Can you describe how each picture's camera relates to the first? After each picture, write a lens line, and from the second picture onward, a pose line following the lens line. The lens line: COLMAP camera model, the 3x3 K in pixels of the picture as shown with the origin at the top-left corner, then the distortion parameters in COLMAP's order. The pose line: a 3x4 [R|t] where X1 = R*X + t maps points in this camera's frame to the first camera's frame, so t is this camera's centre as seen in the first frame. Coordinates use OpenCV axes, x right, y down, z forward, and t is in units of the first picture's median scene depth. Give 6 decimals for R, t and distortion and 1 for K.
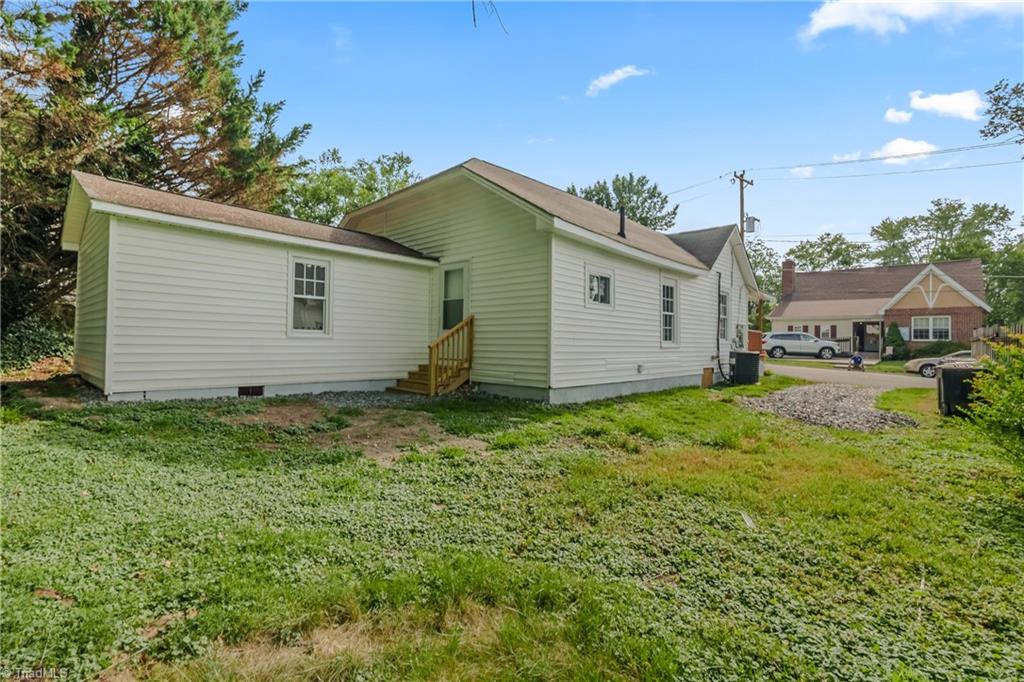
lens RADIAL K [[479.6, 0, 511.3], [0, 479.6, 324.9], [0, 0, 1]] dist [-0.001746, -0.000121]
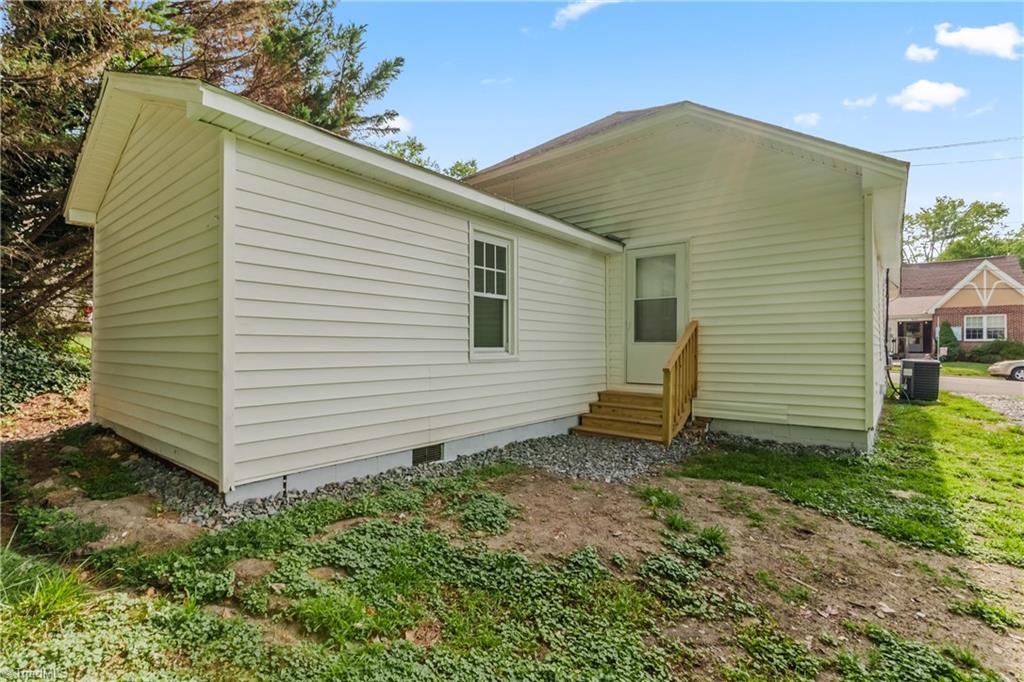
lens RADIAL K [[482.5, 0, 511.5], [0, 482.5, 337.3], [0, 0, 1]] dist [-0.000242, 0.001058]
pose [[0.998111, -0.015083, 0.059563, -0.355153], [0.014032, 0.999739, 0.018026, -0.012046], [-0.059819, -0.017156, 0.998062, 0.299815]]
